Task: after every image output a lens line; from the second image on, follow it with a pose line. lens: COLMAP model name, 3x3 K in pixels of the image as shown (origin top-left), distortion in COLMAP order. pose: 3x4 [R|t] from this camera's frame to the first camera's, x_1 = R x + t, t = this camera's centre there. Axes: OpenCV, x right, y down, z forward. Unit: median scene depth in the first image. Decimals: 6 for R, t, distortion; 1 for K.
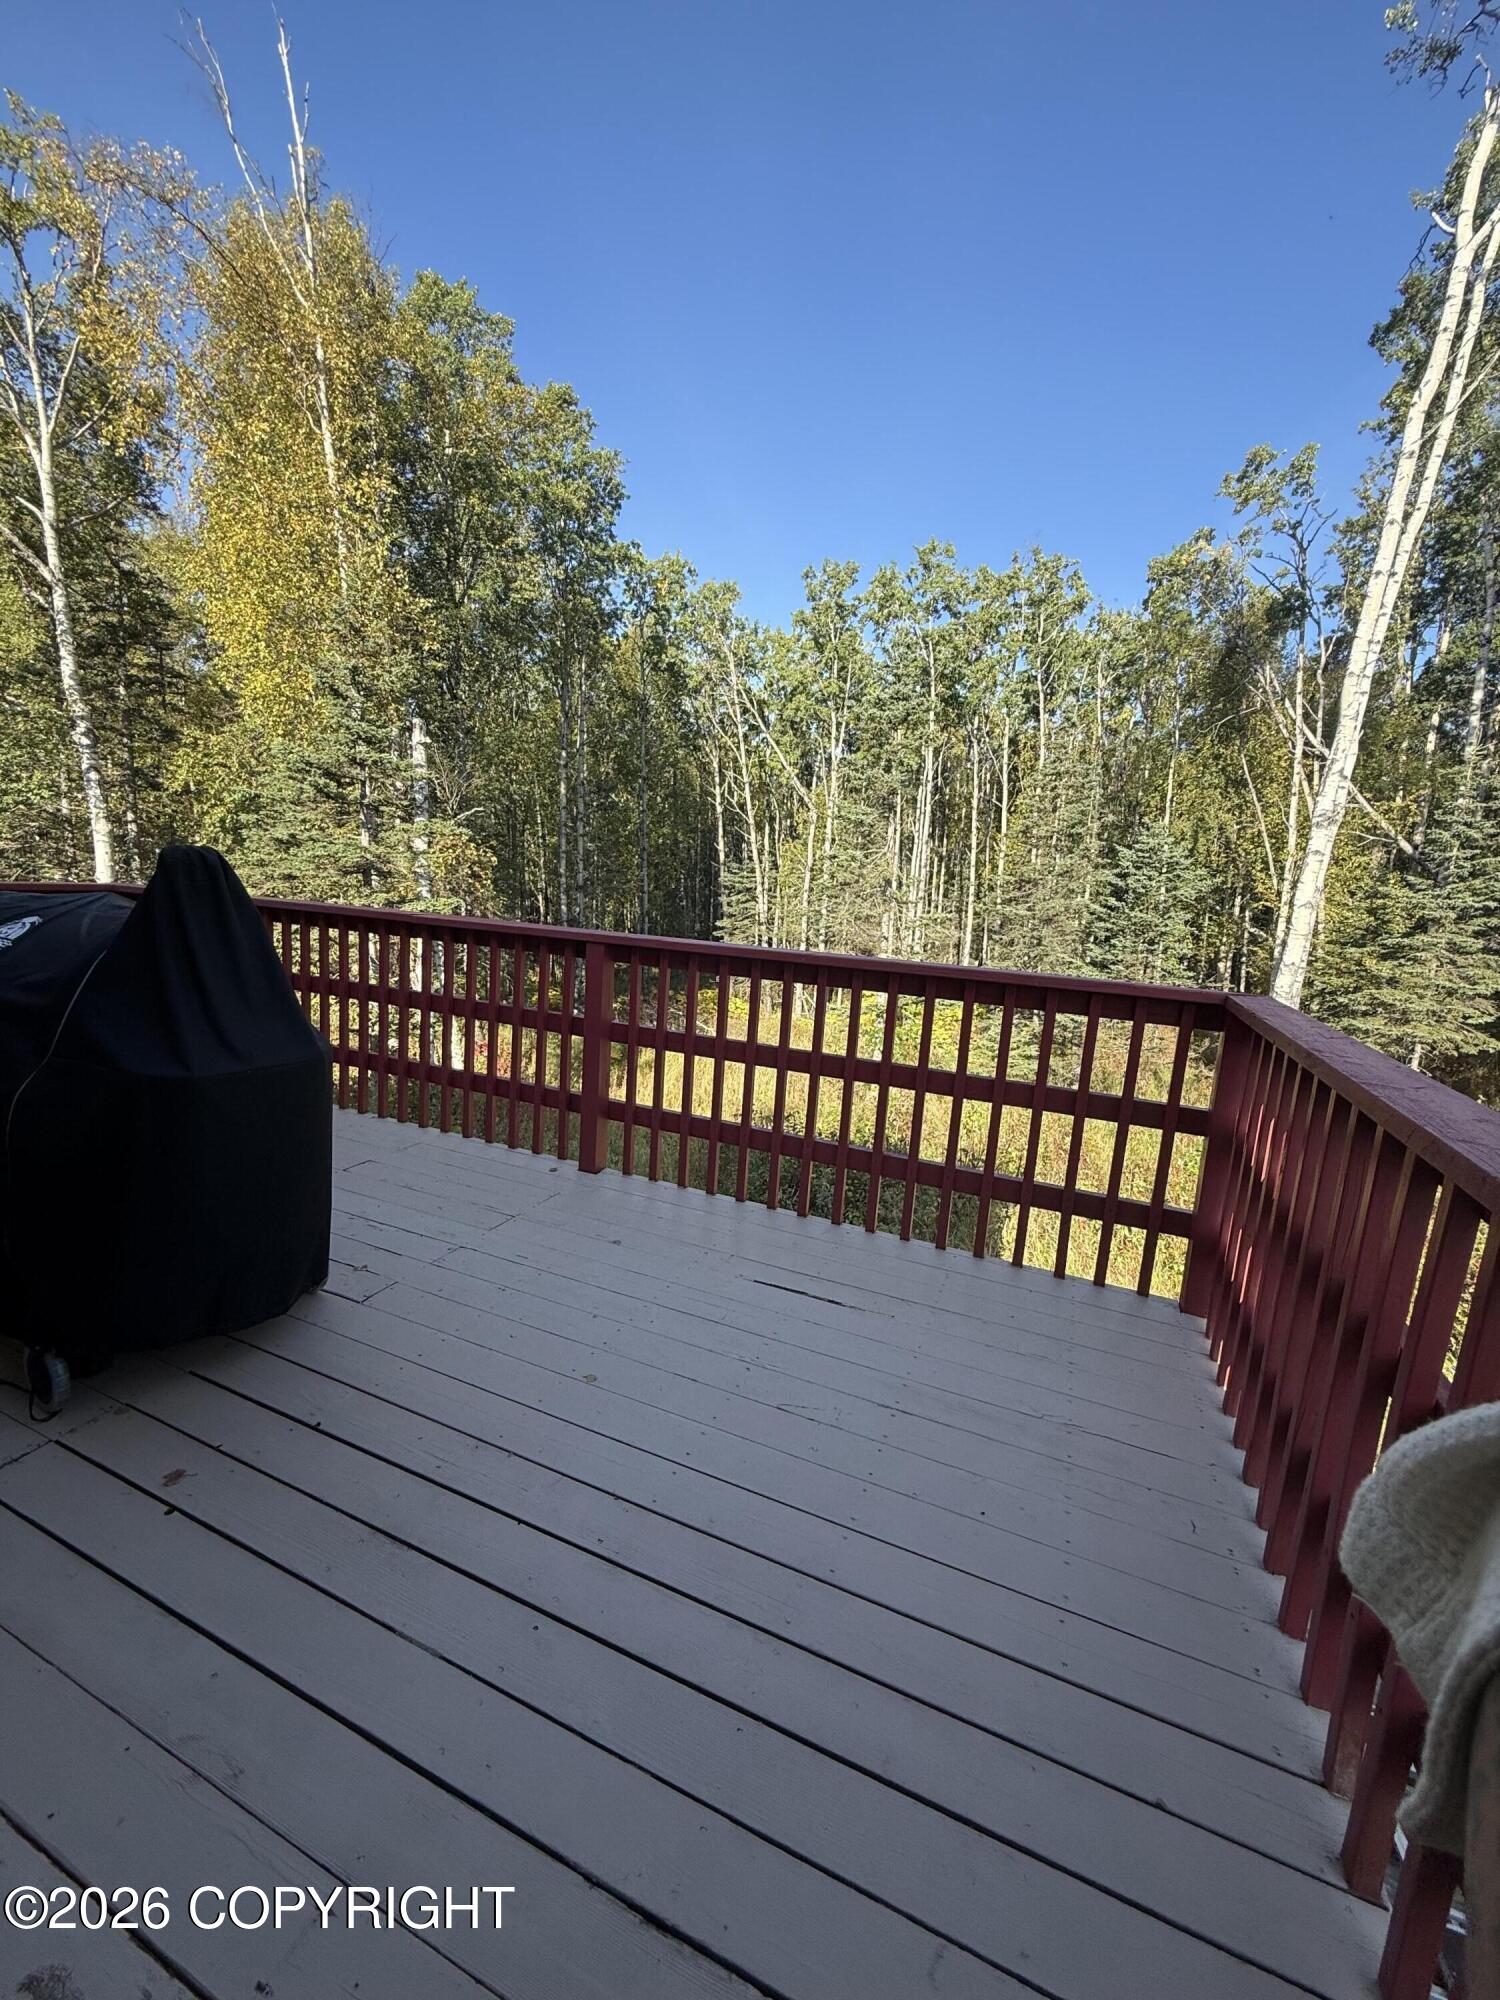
lens RADIAL K [[796.5, 0, 758.0], [0, 796.5, 998.0], [0, 0, 1]] dist [-0.001089, -0.000762]
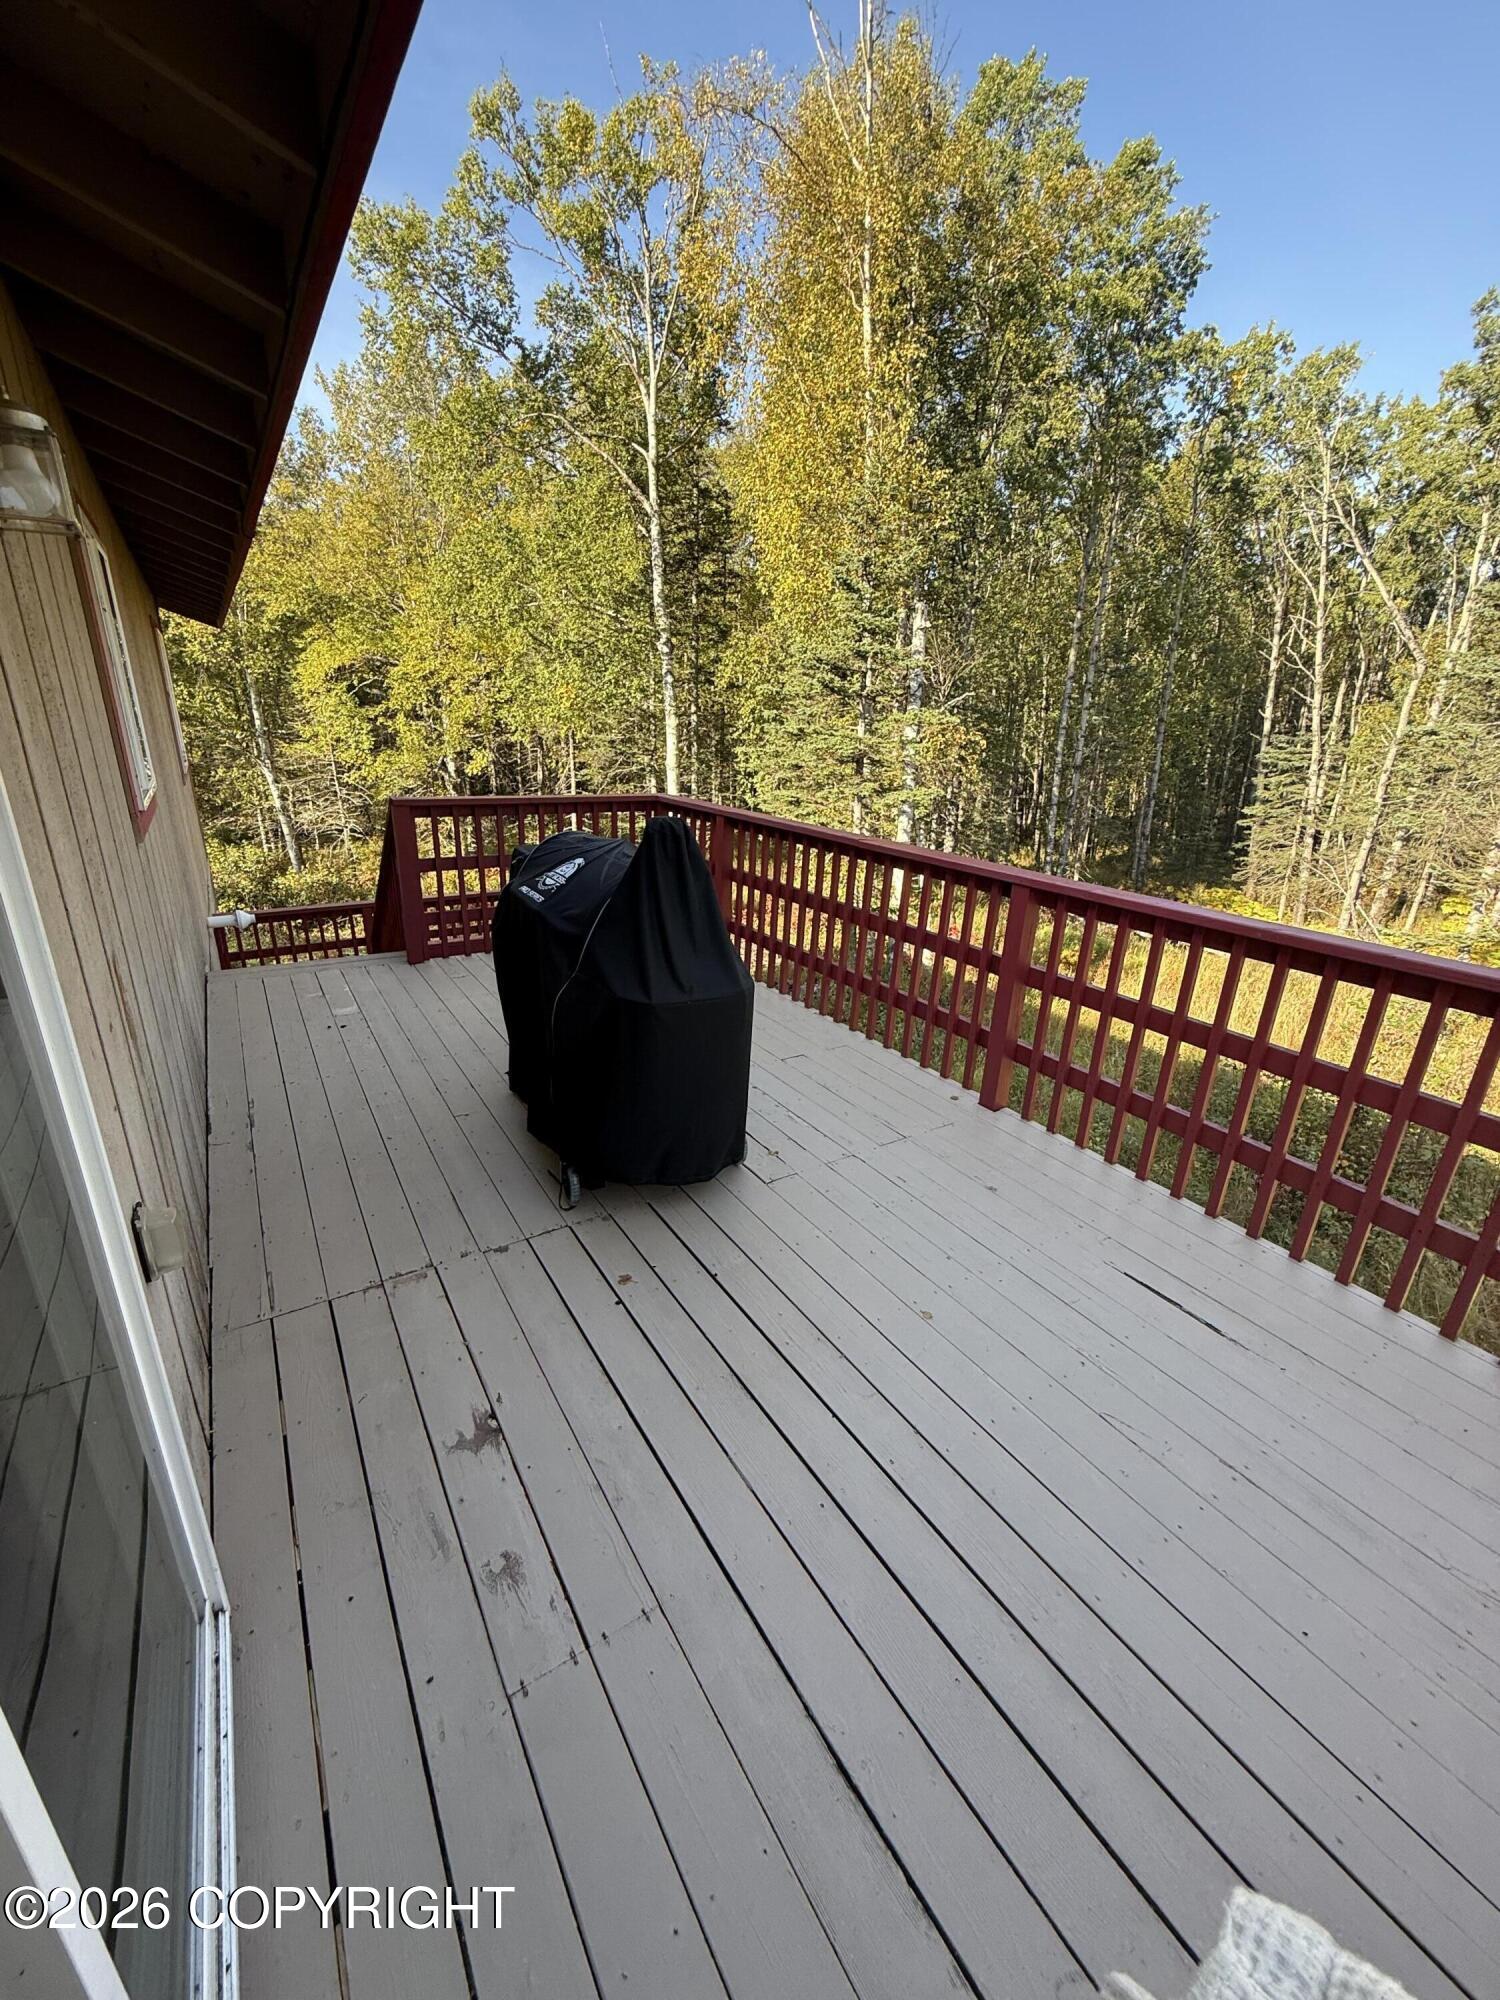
lens RADIAL K [[803.3, 0, 750.9], [0, 803.3, 996.0], [0, 0, 1]] dist [0.000191, -0.000308]
pose [[0.826022, 0.156710, -0.541415, 0.013067], [-0.074589, 0.982516, 0.170586, -0.013682], [0.558681, -0.100524, 0.823268, -0.000296]]
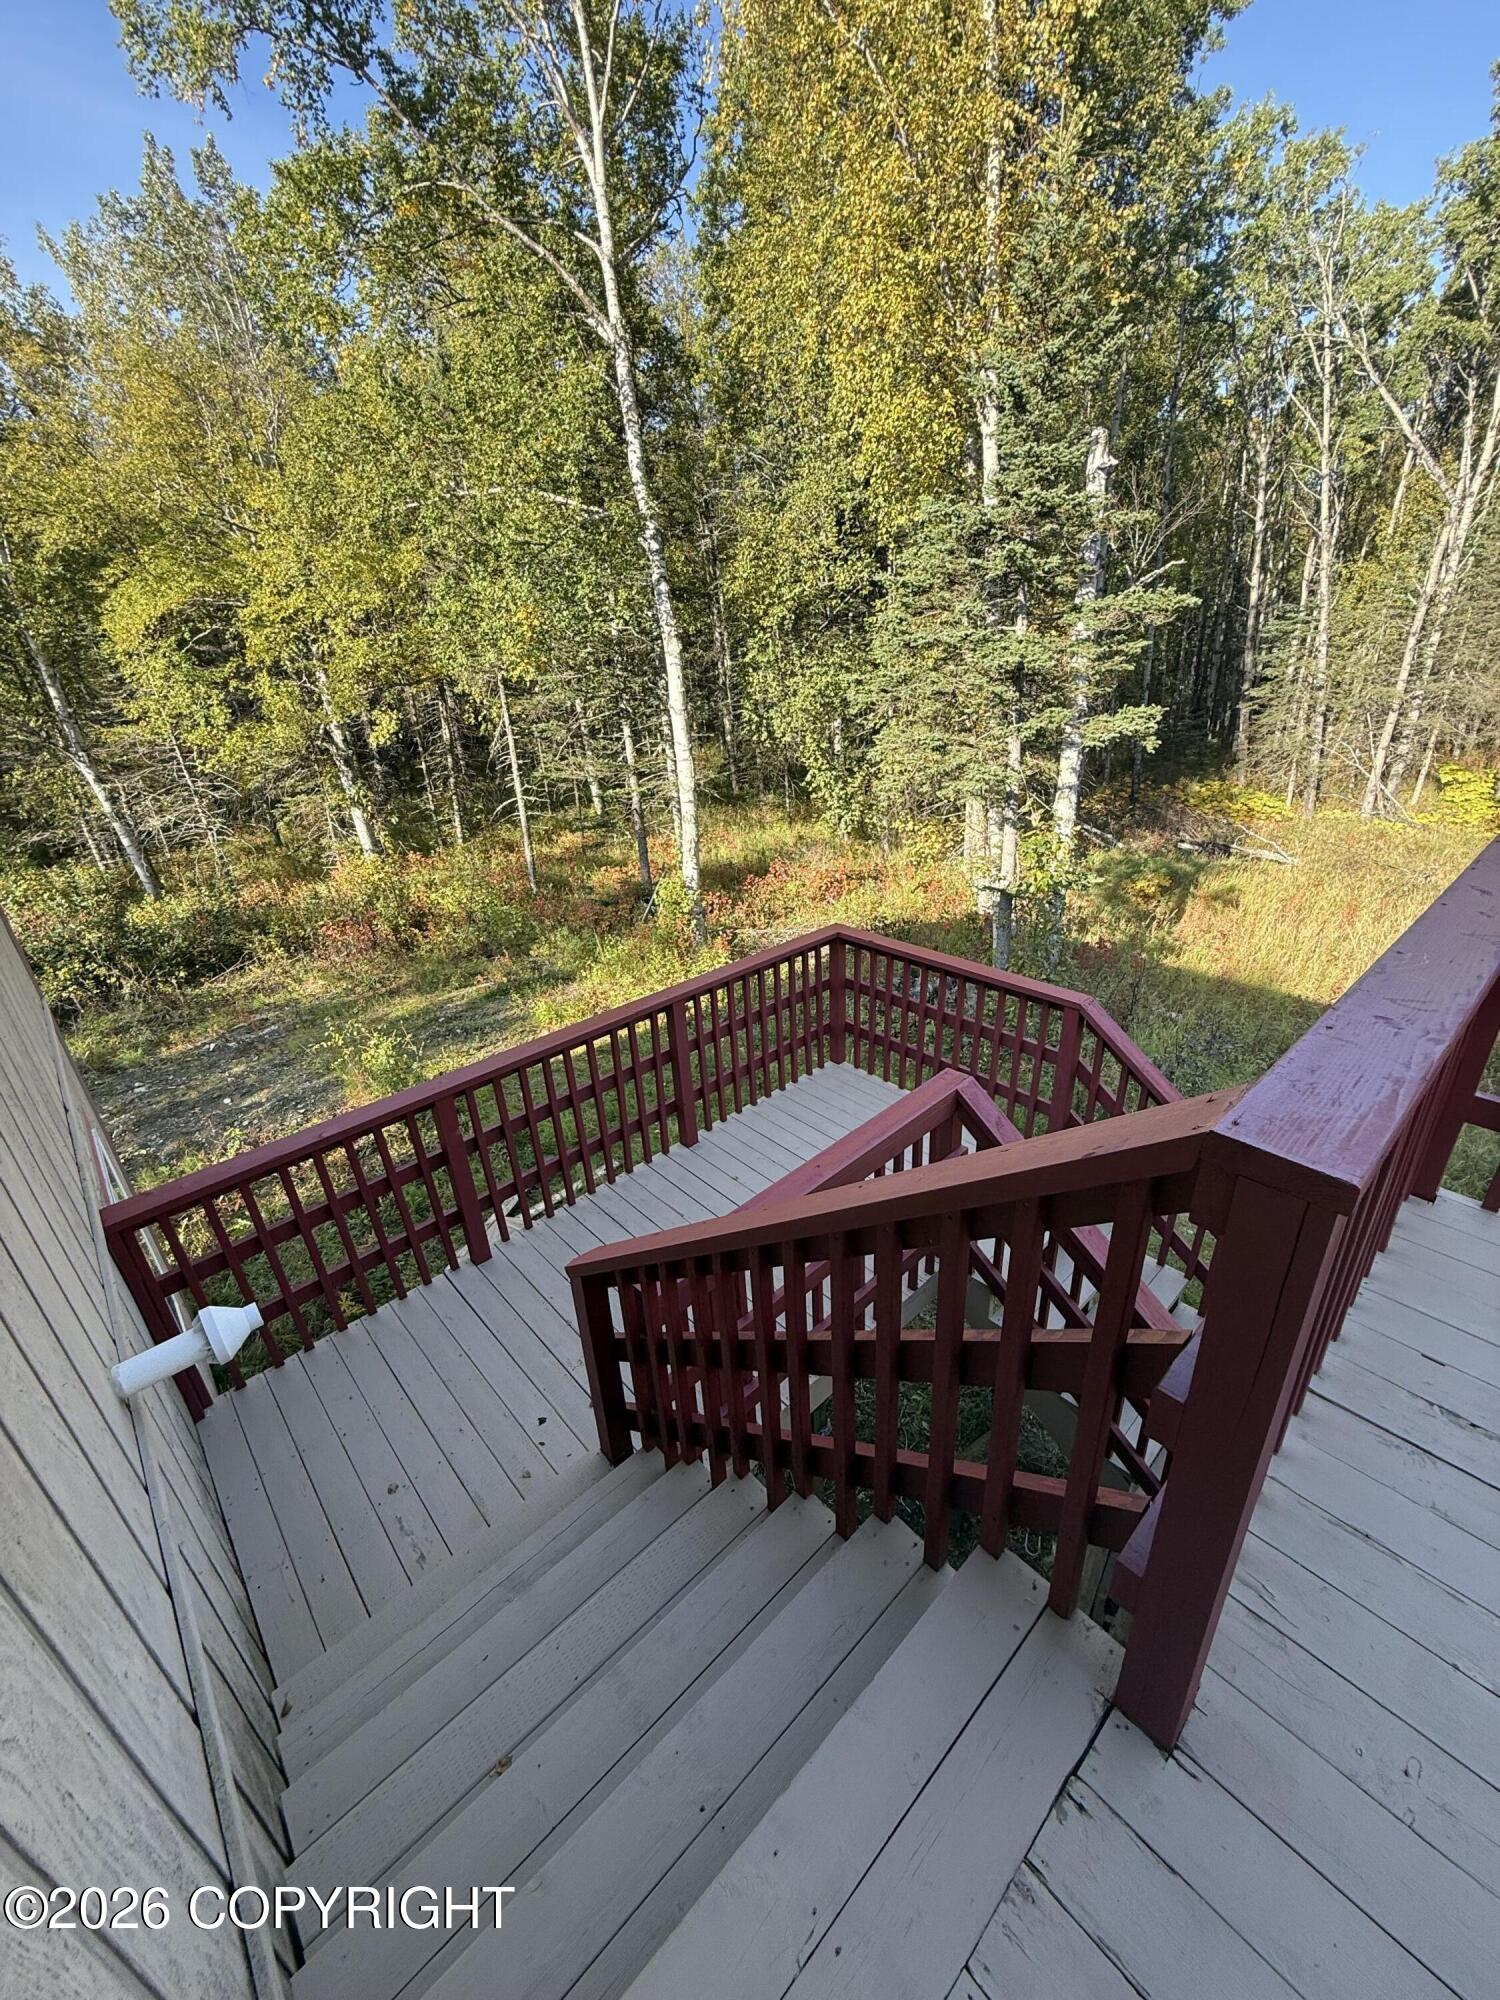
lens RADIAL K [[803.3, 0, 750.9], [0, 803.3, 996.0], [0, 0, 1]] dist [0.000191, -0.000308]
pose [[0.901751, 0.079308, -0.424917, -0.234840], [0.034104, 0.966906, 0.252841, -0.043269], [0.430907, -0.242492, 0.869205, 0.104731]]
